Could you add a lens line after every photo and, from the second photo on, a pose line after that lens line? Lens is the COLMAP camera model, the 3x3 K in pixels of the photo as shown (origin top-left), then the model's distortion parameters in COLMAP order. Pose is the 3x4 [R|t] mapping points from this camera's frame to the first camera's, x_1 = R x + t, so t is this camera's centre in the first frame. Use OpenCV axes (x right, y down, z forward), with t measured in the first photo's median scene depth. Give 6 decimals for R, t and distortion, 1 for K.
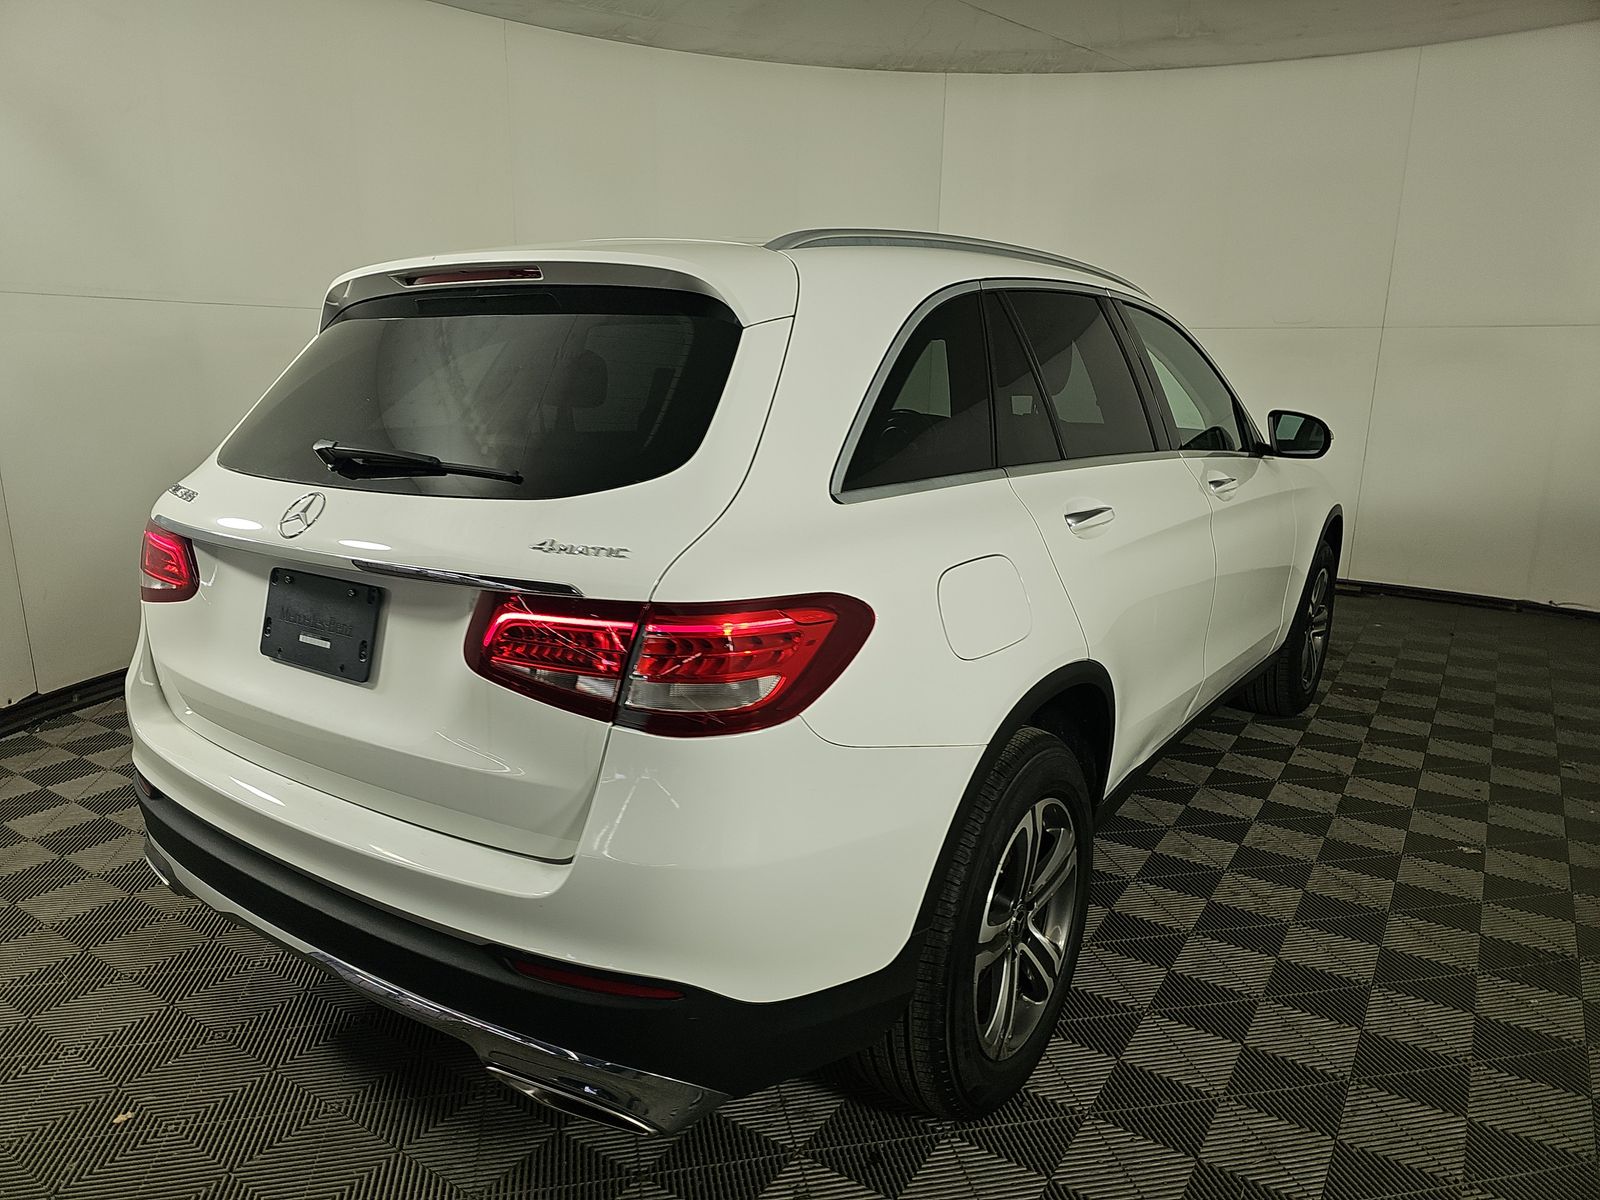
lens RADIAL K [[1090.6, 0, 778.9], [0, 1090.6, 597.3], [0, 0, 1]] dist [0.001669, 0.000526]
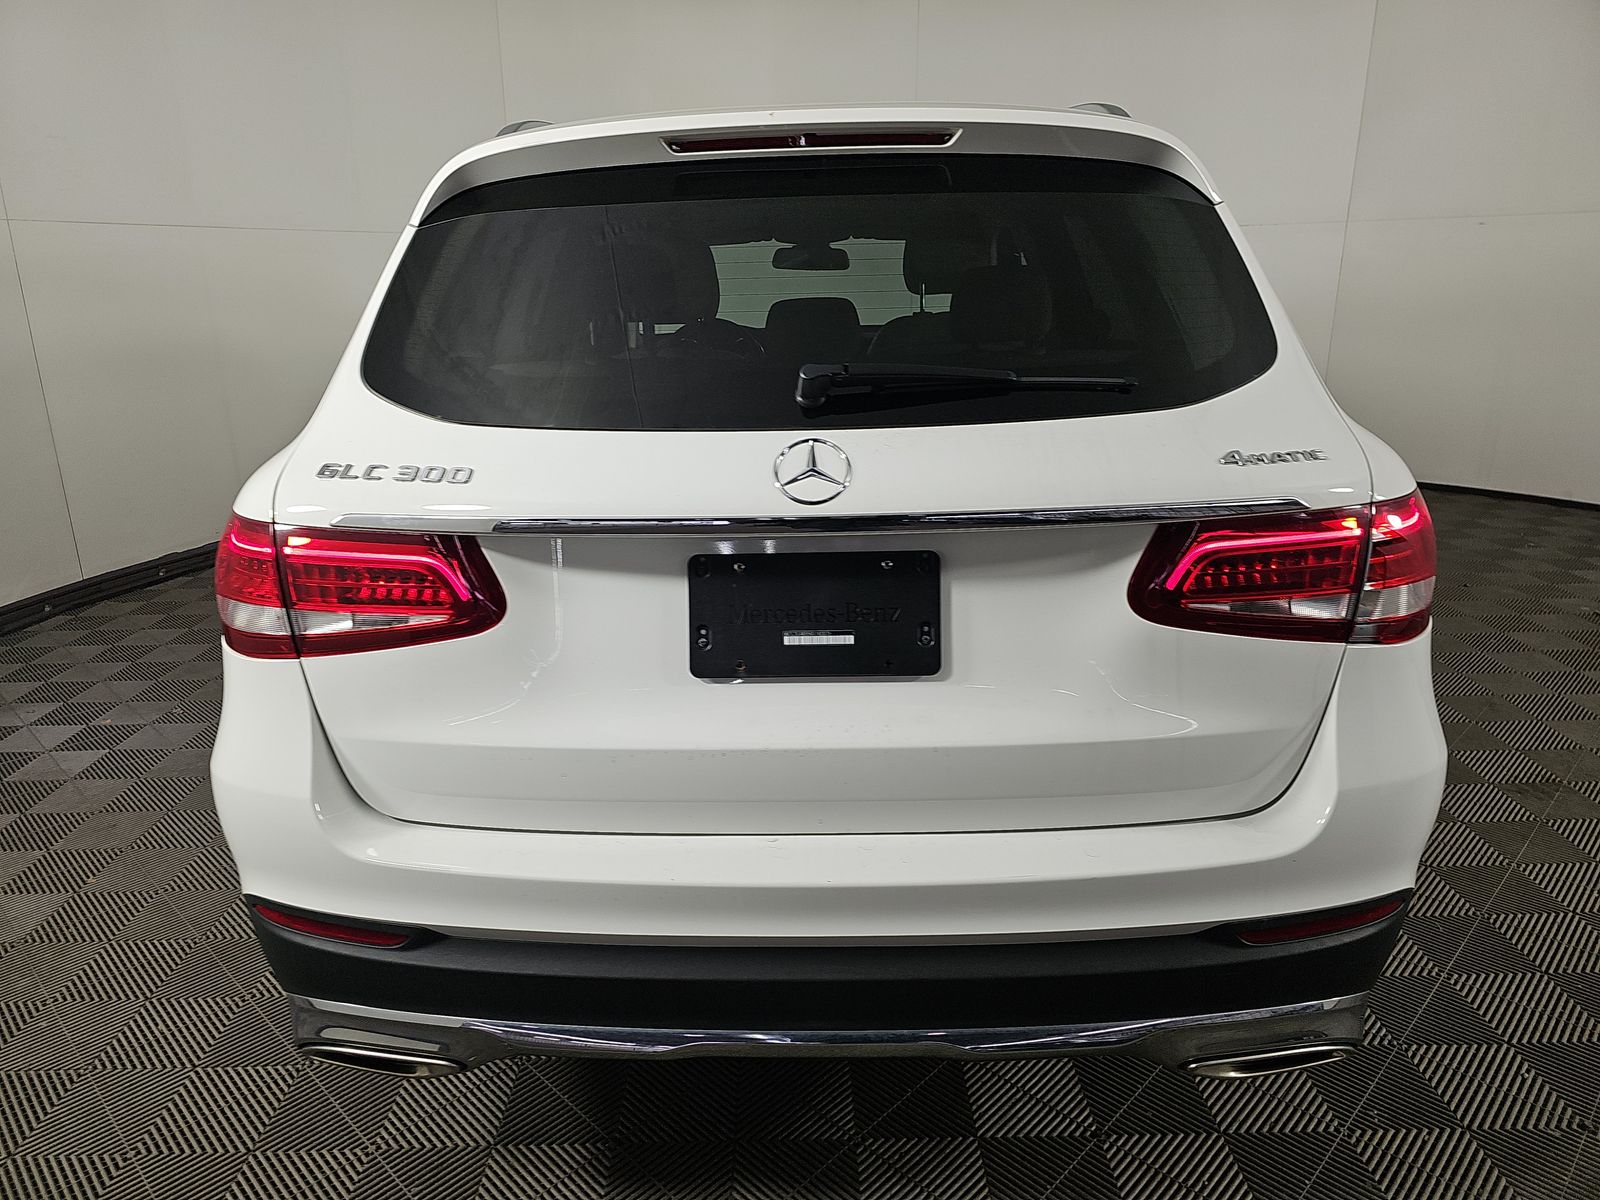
lens RADIAL K [[1076.1, 0, 797.5], [0, 1076.1, 529.8], [0, 0, 1]] dist [-0.003131, -0.000633]
pose [[0.826399, -0.164809, 0.538425, -0.808343], [0.144184, 0.986264, 0.080590, -0.091718], [-0.544311, 0.011033, 0.838811, 0.395280]]
